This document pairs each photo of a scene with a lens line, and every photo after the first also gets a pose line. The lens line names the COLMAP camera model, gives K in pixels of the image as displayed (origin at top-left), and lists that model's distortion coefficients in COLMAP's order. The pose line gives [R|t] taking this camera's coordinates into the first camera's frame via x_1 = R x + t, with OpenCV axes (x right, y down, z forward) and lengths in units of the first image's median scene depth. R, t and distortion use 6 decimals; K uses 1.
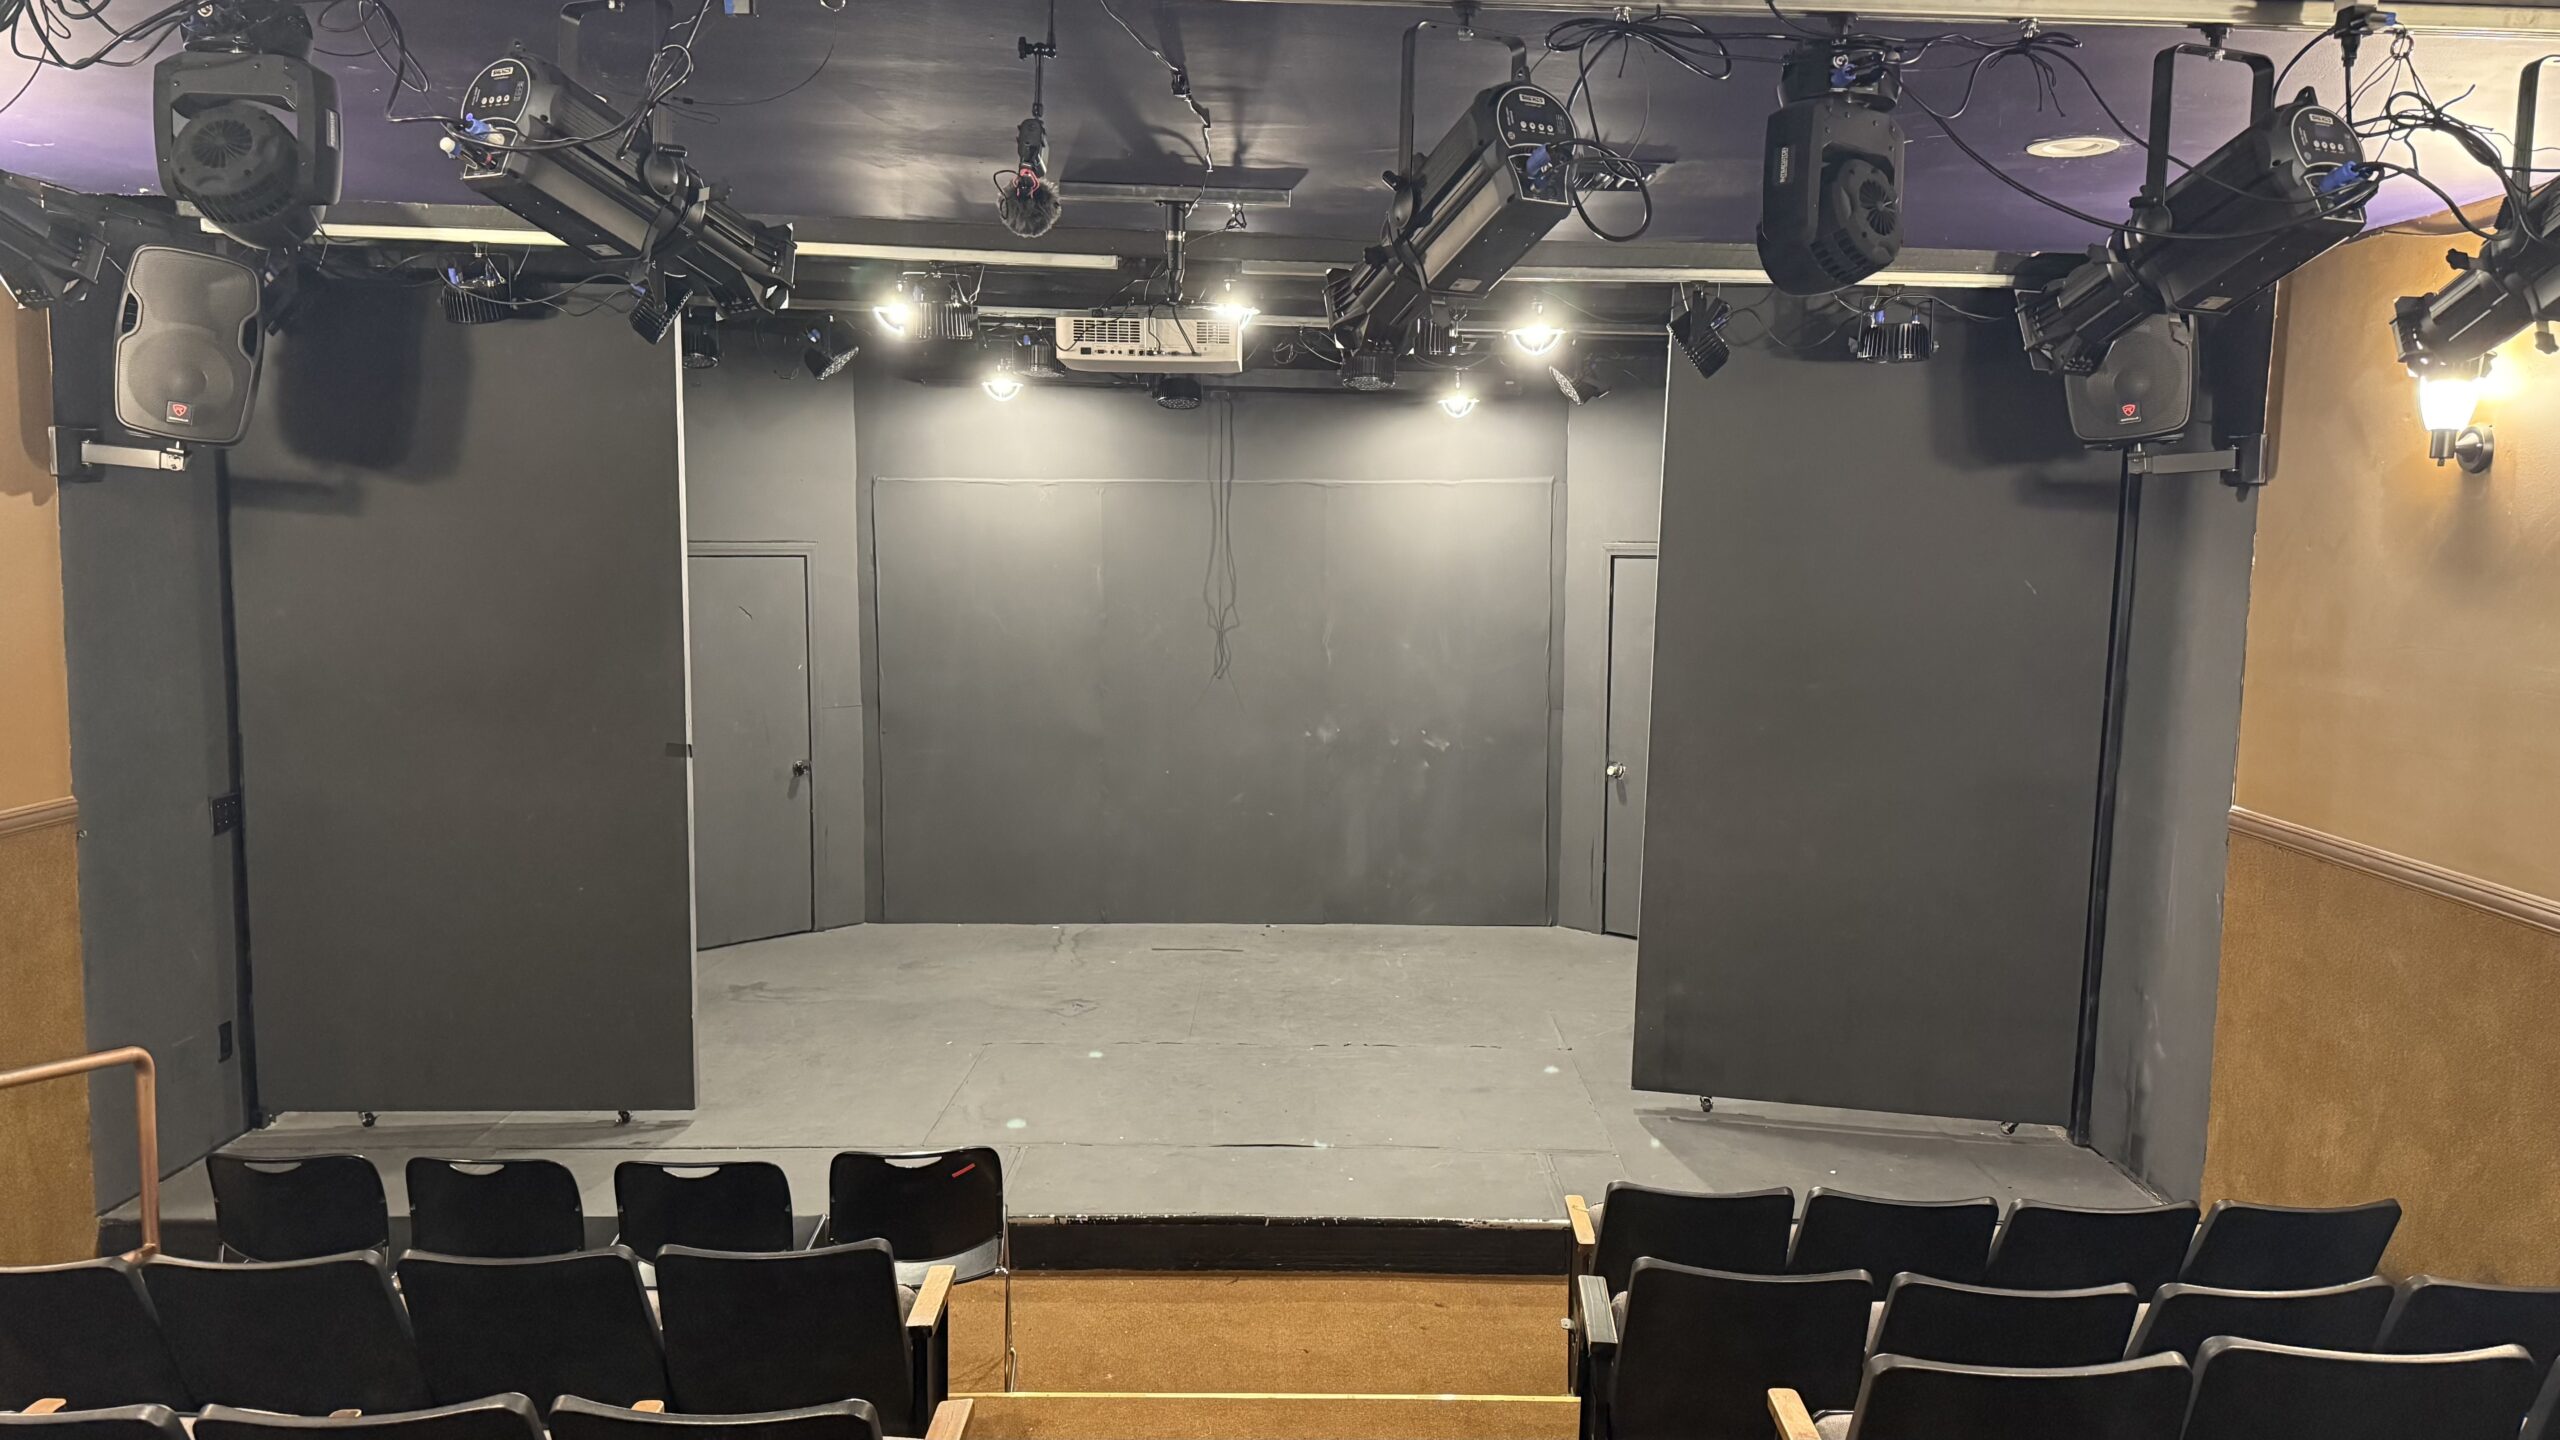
lens RADIAL K [[1762.4, 0, 1280.0], [0, 1762.4, 720.0], [0, 0, 1]] dist [0.147378, -0.158775]
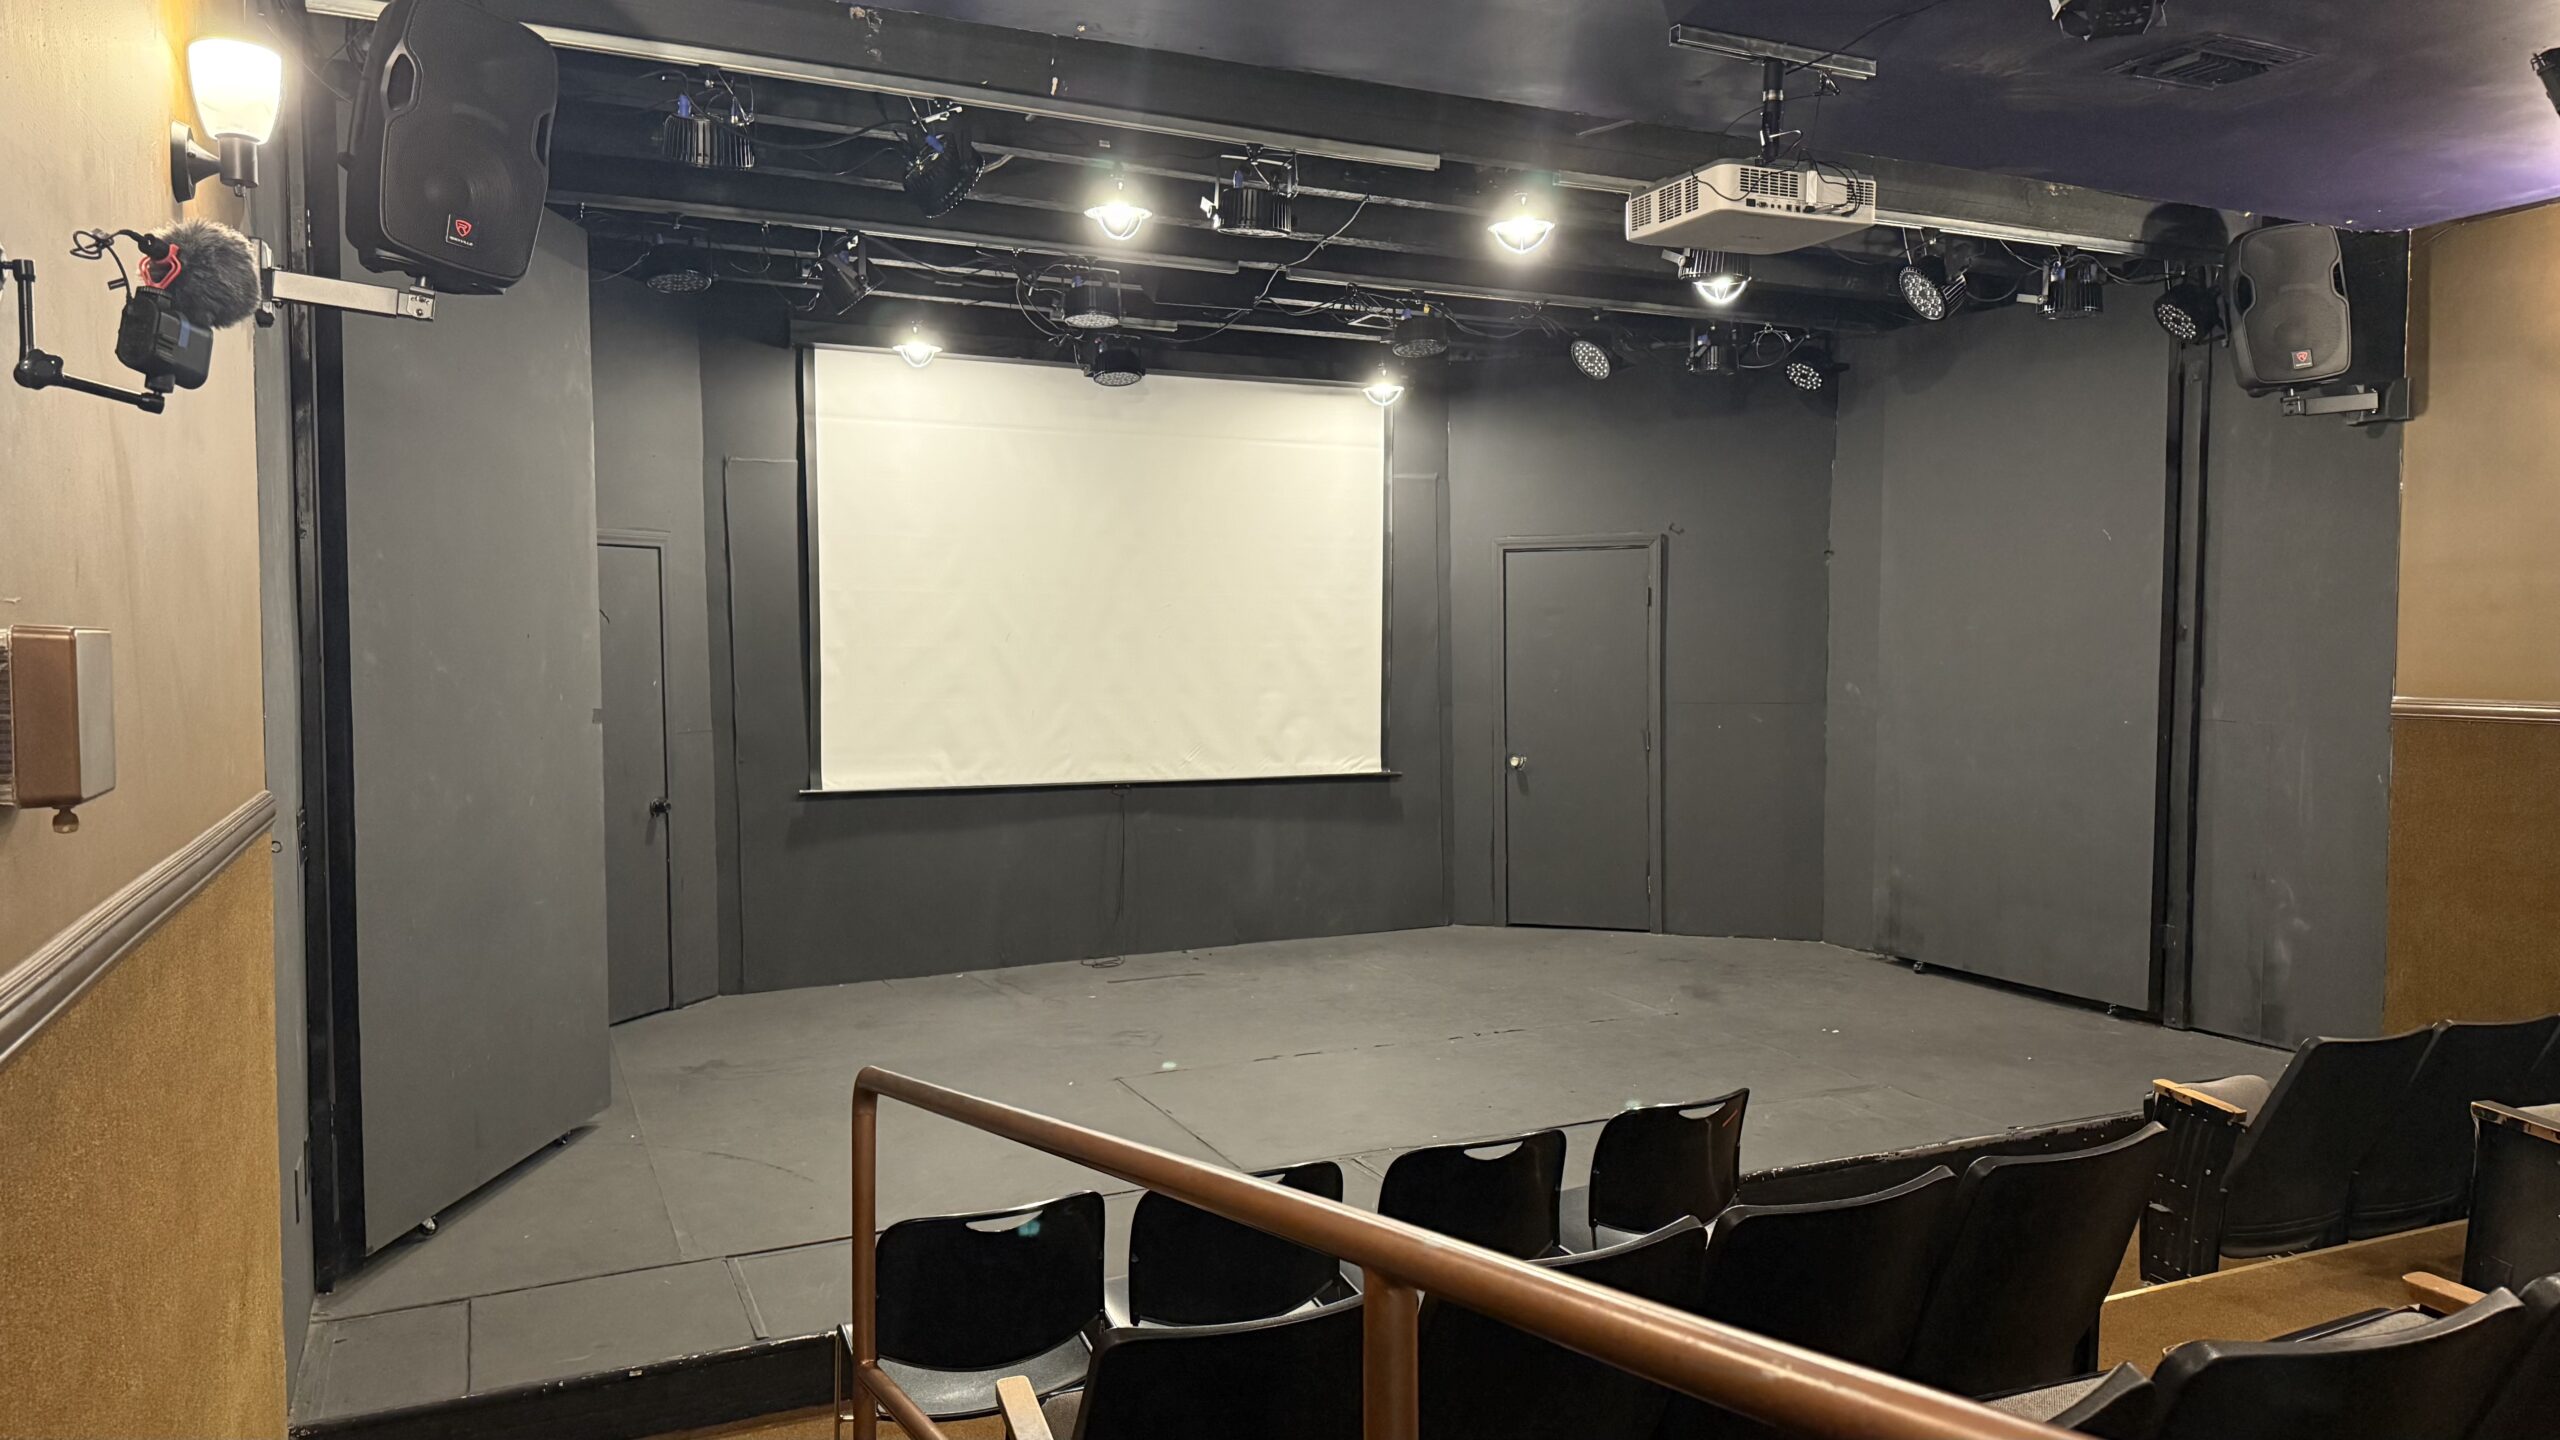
lens RADIAL K [[1762.4, 0, 1280.0], [0, 1762.4, 720.0], [0, 0, 1]] dist [0.147378, -0.158775]
pose [[0.907514, -0.037769, 0.418319, -0.593879], [0.061137, 0.997220, -0.042595, 0.066488], [-0.415548, 0.064230, 0.907301, 0.232048]]
